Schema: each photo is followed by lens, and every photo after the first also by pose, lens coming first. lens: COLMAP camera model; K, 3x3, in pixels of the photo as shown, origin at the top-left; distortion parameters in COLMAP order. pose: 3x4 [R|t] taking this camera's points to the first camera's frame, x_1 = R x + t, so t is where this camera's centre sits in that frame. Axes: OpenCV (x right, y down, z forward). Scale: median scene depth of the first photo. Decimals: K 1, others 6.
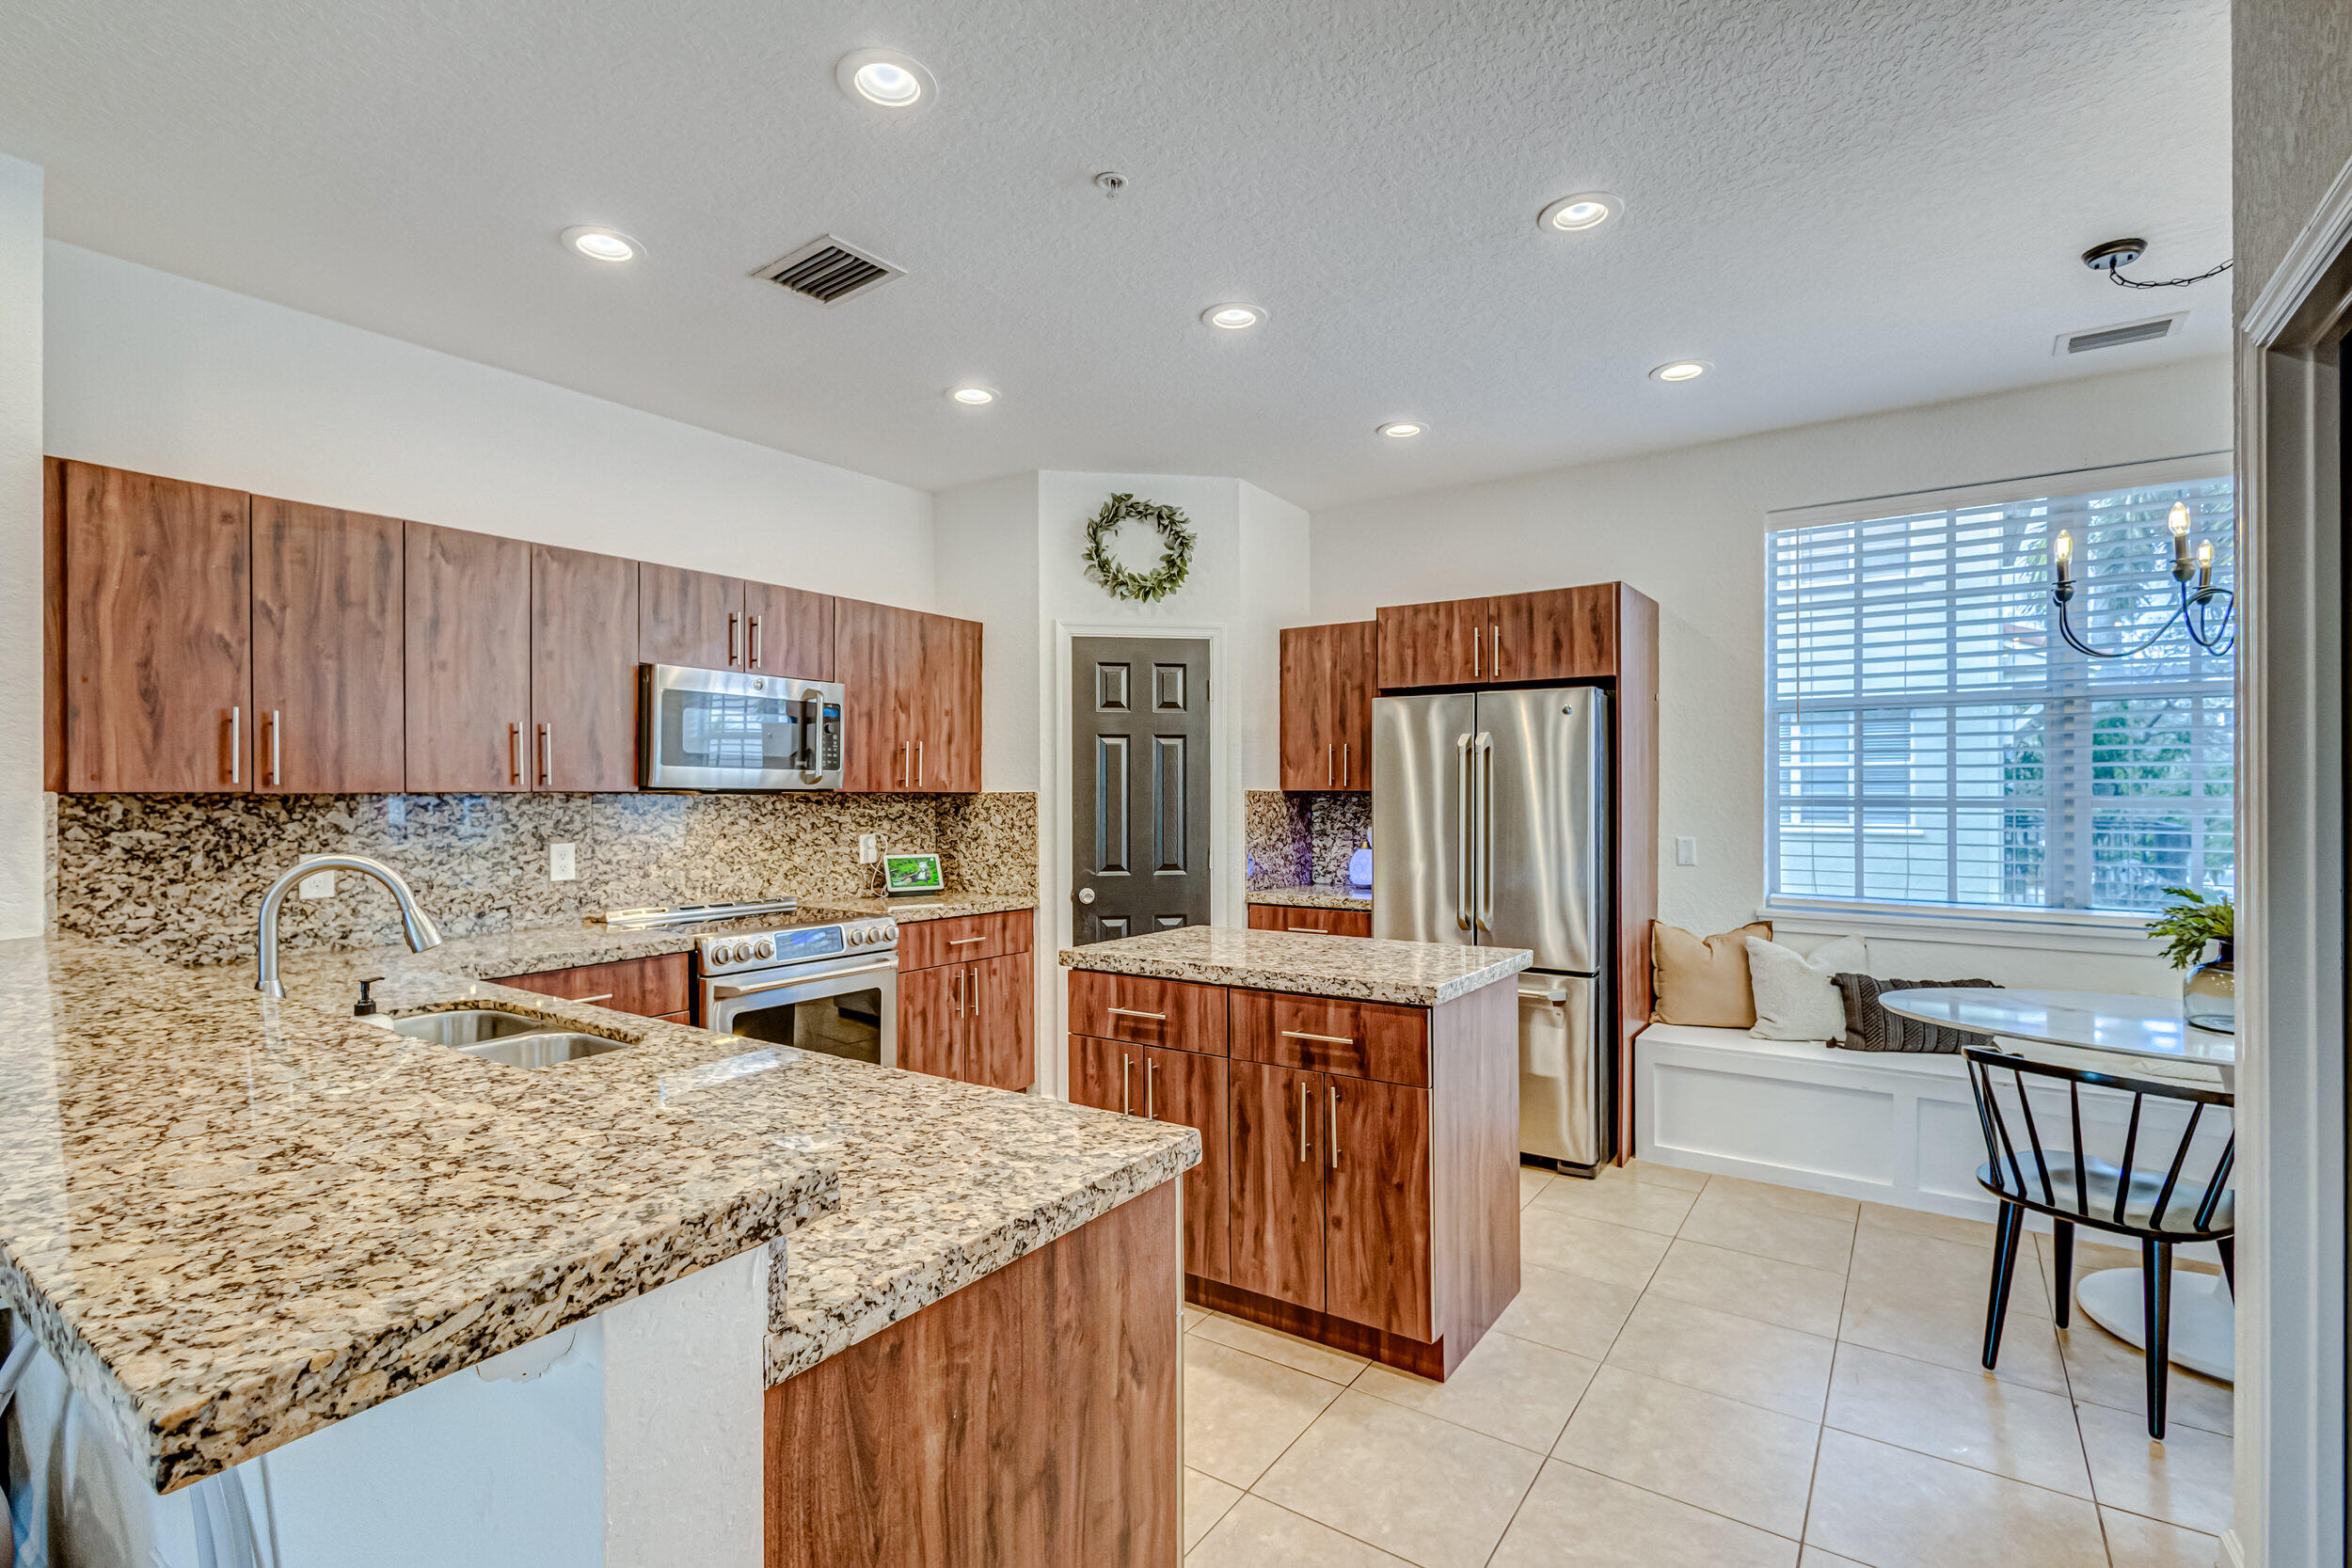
lens RADIAL K [[1091.4, 0, 1153.5], [0, 1091.4, 794.2], [0, 0, 1]] dist [0.005927, -0.001327]
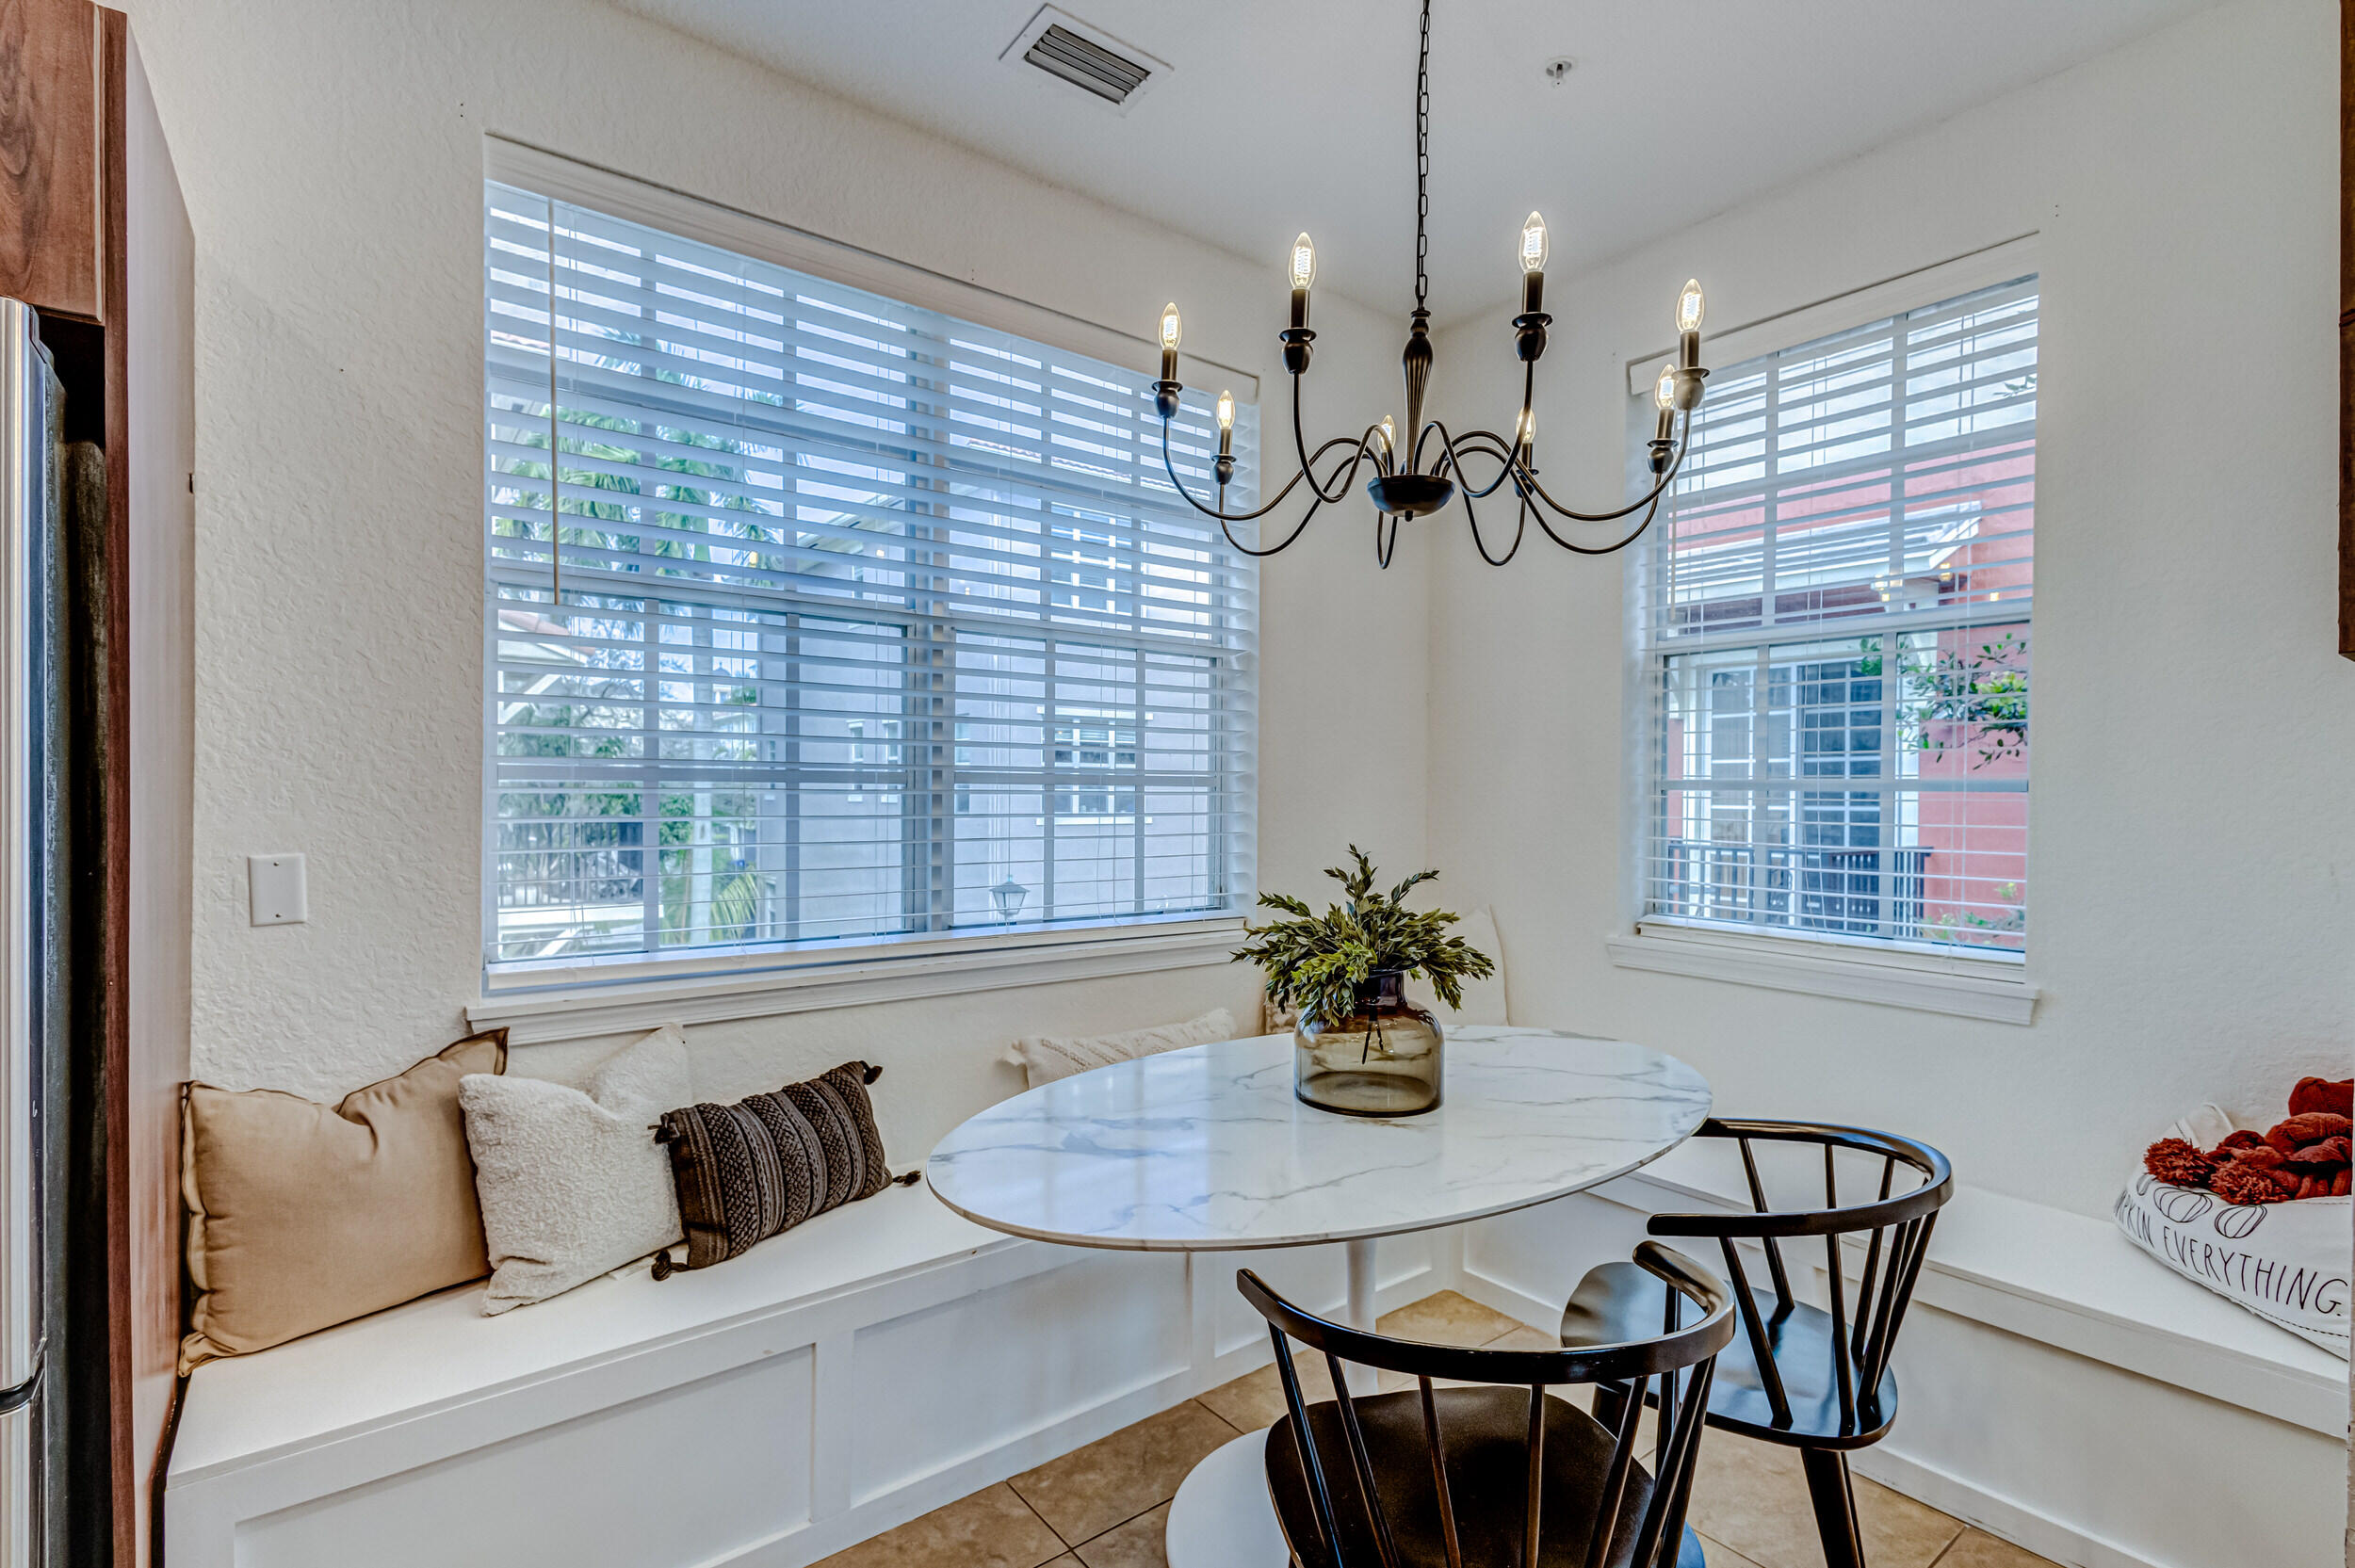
lens RADIAL K [[1092.7, 0, 1198.1], [0, 1092.7, 796.8], [0, 0, 1]] dist [0.005927, -0.001327]
pose [[0.283547, 0.001198, 0.958958, 0.216523], [-0.003441, 0.999994, -0.000232, 0.019902], [-0.958952, -0.003234, 0.283550, 0.616227]]
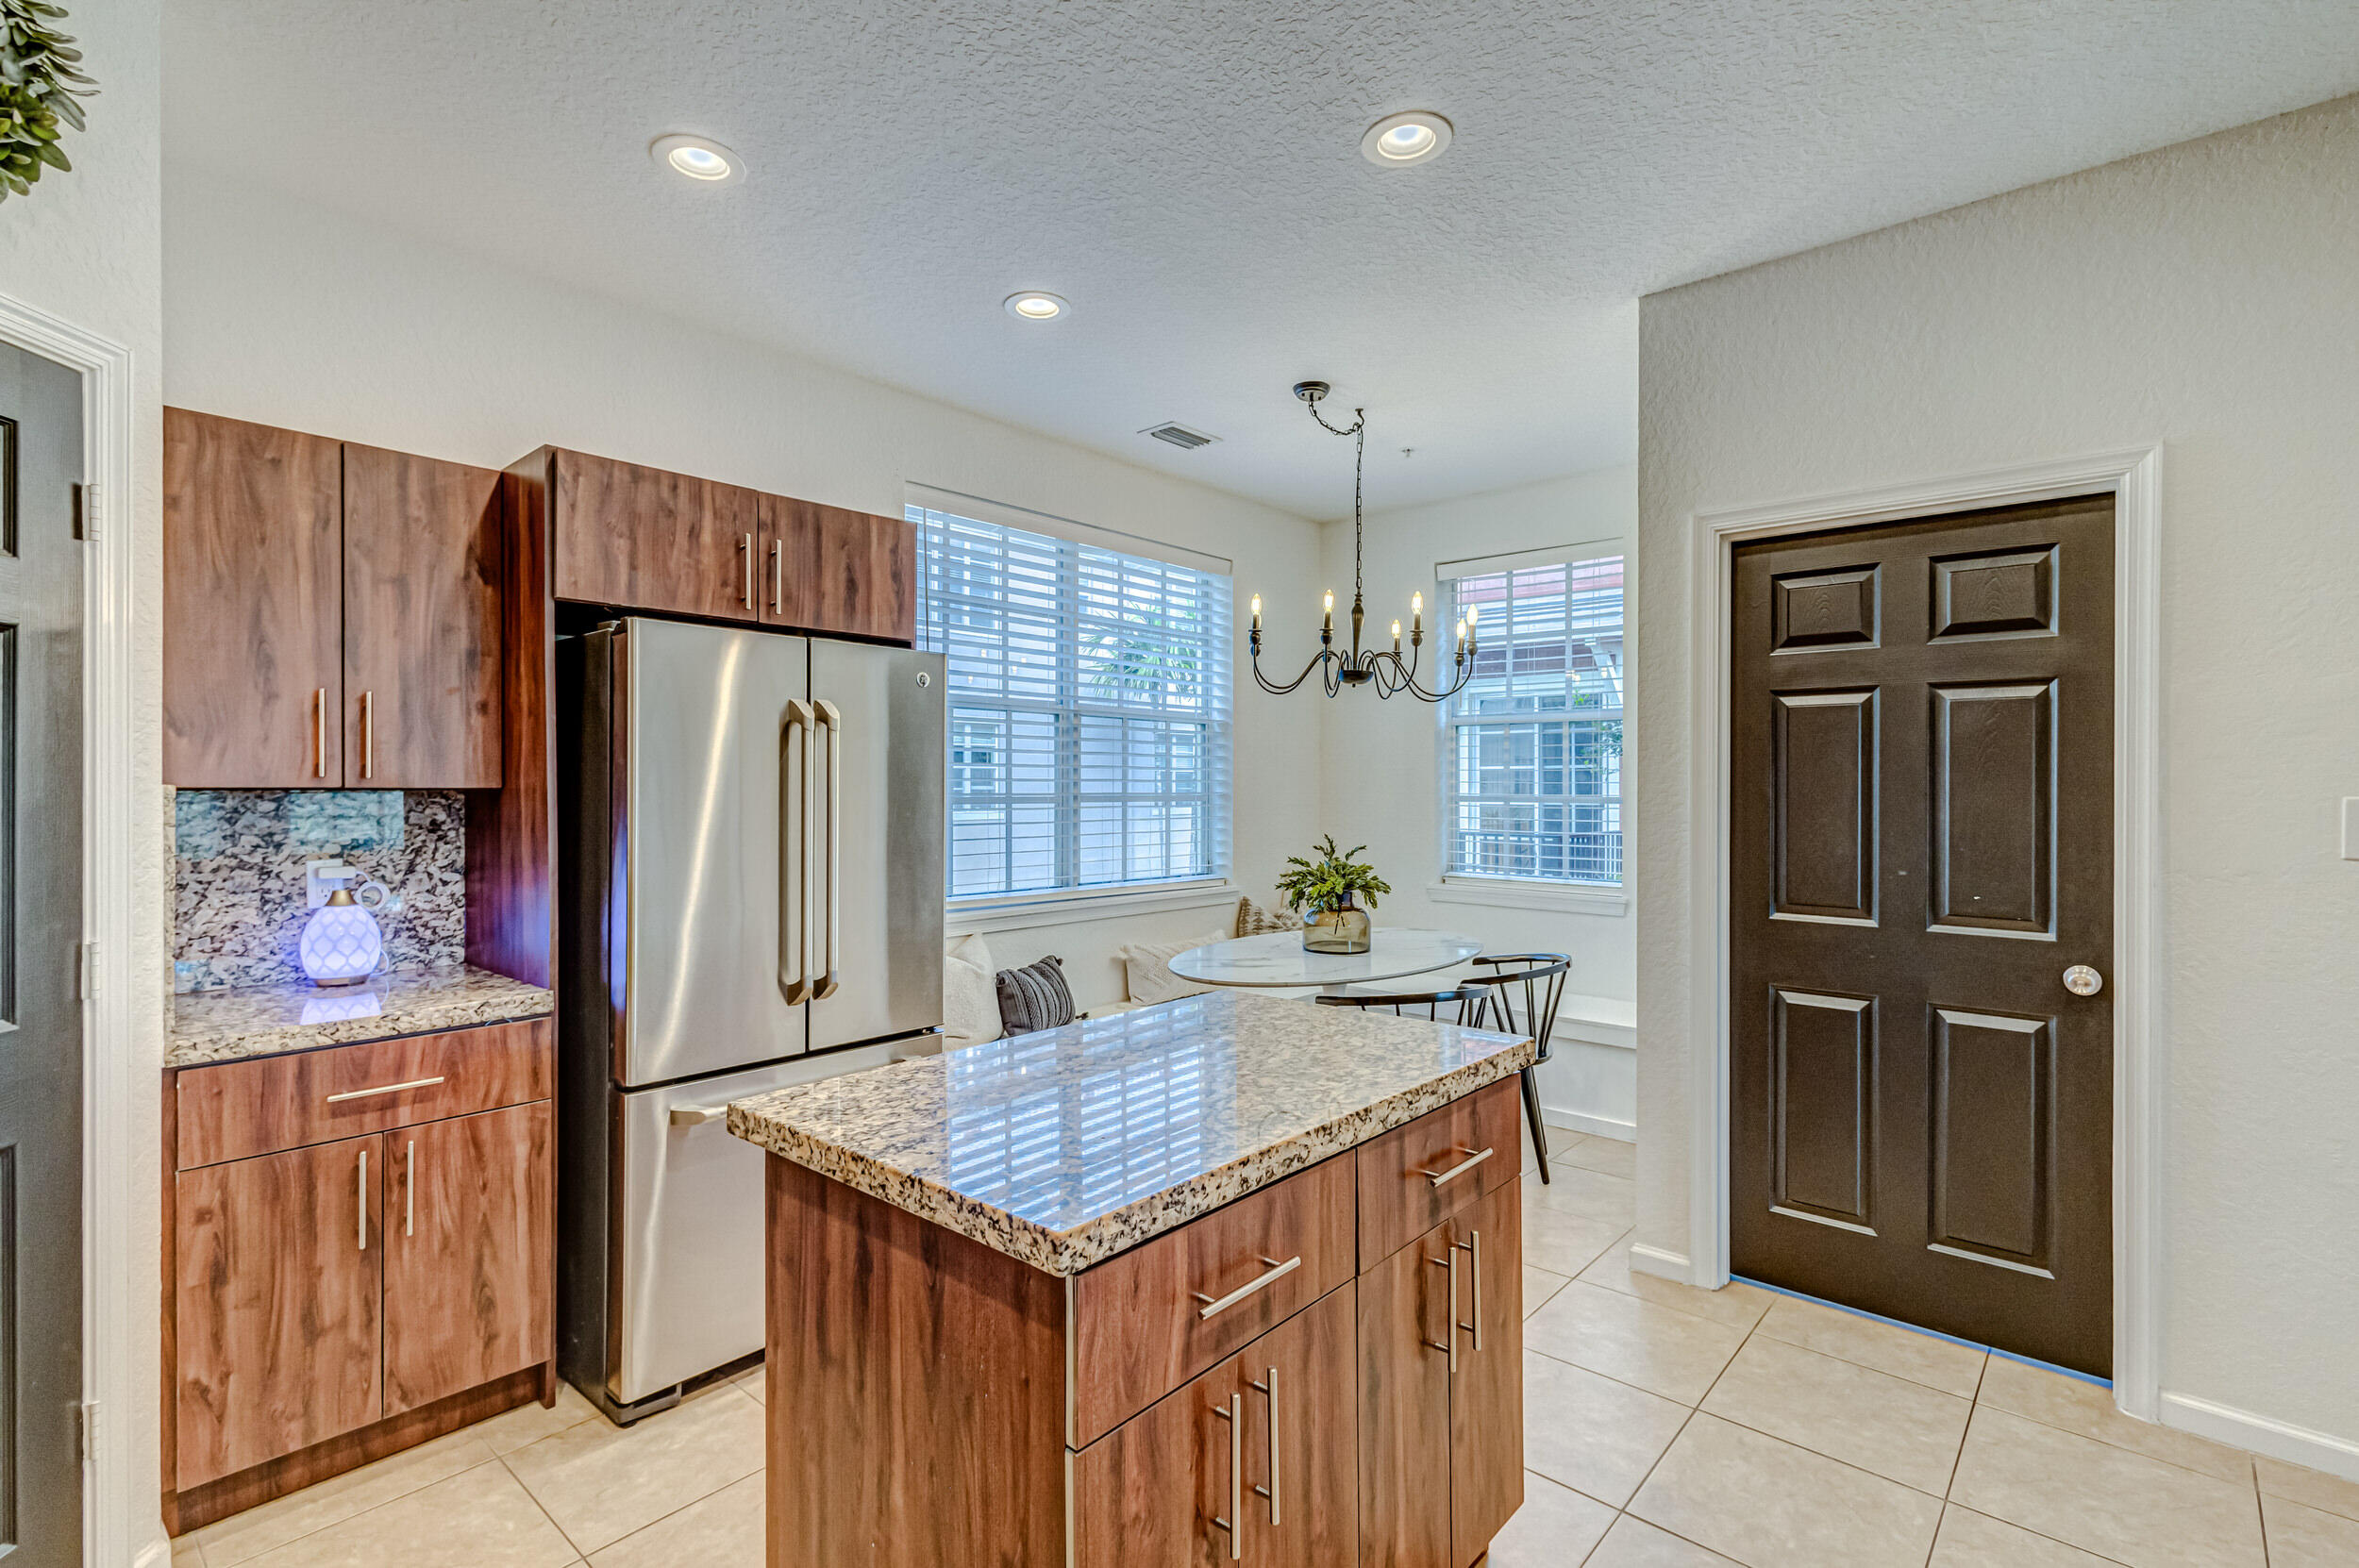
lens RADIAL K [[1094.7, 0, 1203.6], [0, 1094.7, 782.4], [0, 0, 1]] dist [0.005927, -0.001327]
pose [[0.093731, 0.006784, 0.995574, -0.334009], [0.003106, 0.999970, -0.007106, -0.000838], [-0.995593, 0.003758, 0.093707, 0.704405]]
